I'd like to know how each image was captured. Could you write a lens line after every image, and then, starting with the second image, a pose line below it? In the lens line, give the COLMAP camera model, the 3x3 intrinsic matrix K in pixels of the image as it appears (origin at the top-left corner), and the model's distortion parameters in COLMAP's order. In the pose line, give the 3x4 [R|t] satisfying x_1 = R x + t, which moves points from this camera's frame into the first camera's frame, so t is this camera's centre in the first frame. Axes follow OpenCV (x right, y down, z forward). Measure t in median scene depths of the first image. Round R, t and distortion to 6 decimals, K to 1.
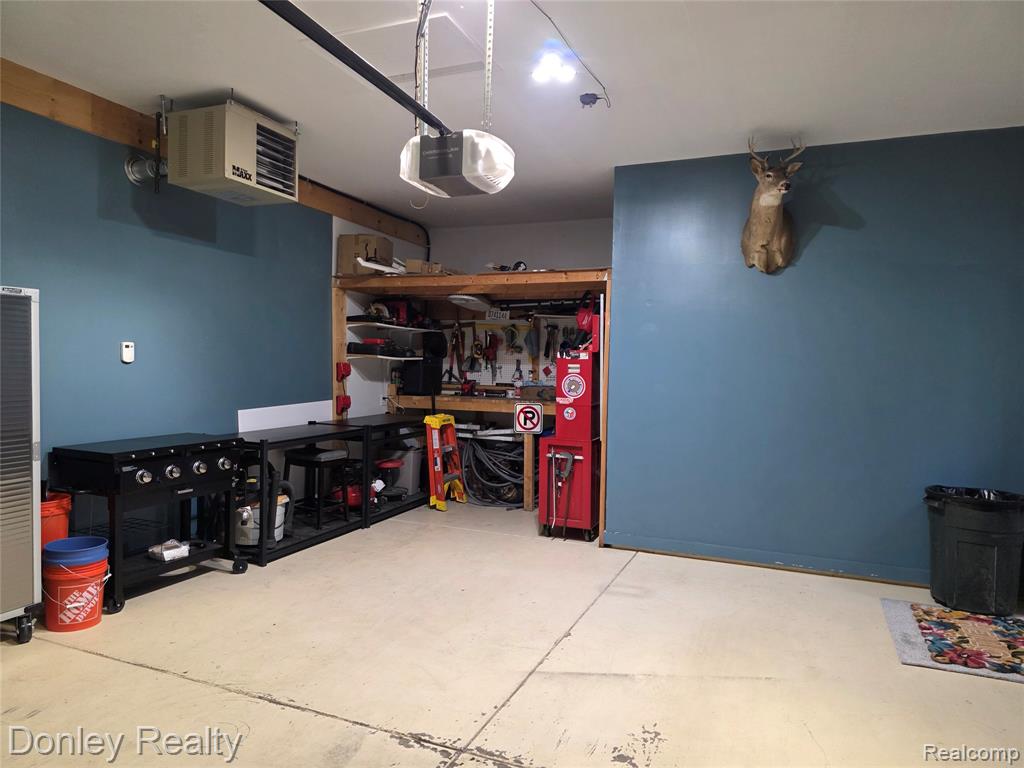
lens RADIAL K [[689.5, 0, 514.5], [0, 689.5, 382.0], [0, 0, 1]] dist [0.050709, -0.039647]
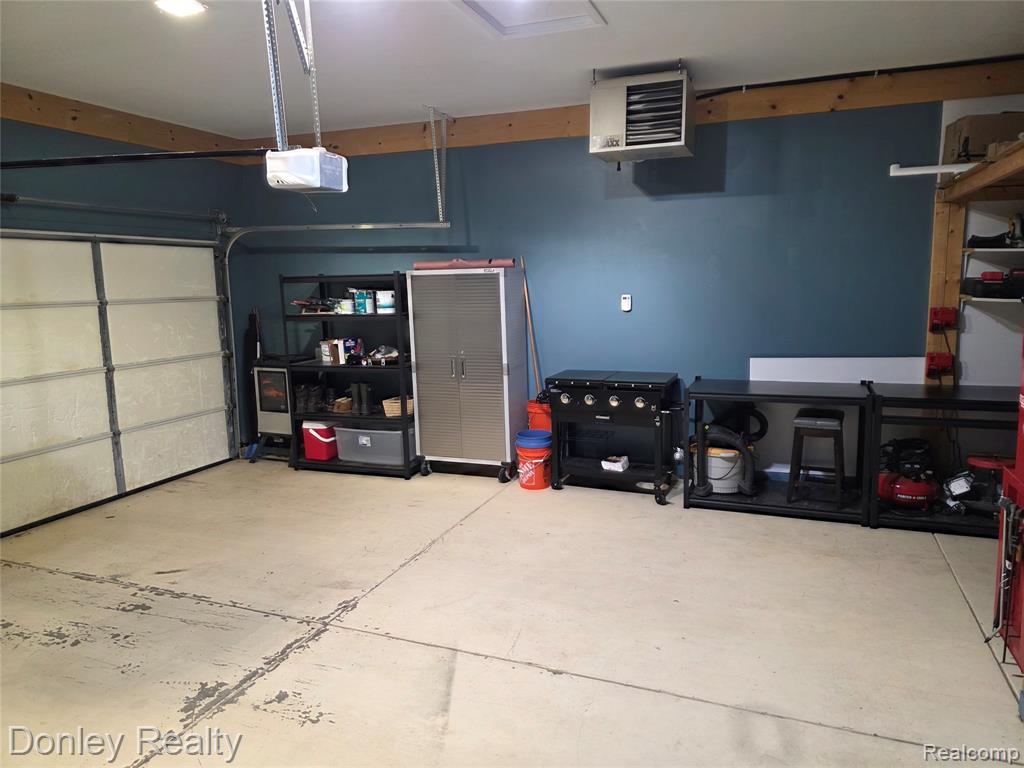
lens RADIAL K [[689.5, 0, 518.1], [0, 689.5, 382.3], [0, 0, 1]] dist [0.050709, -0.039647]
pose [[0.008871, 0.130344, -0.991429, 0.714337], [-0.007269, 0.991450, 0.130281, -0.062982], [0.999934, 0.006051, 0.009743, 0.814018]]
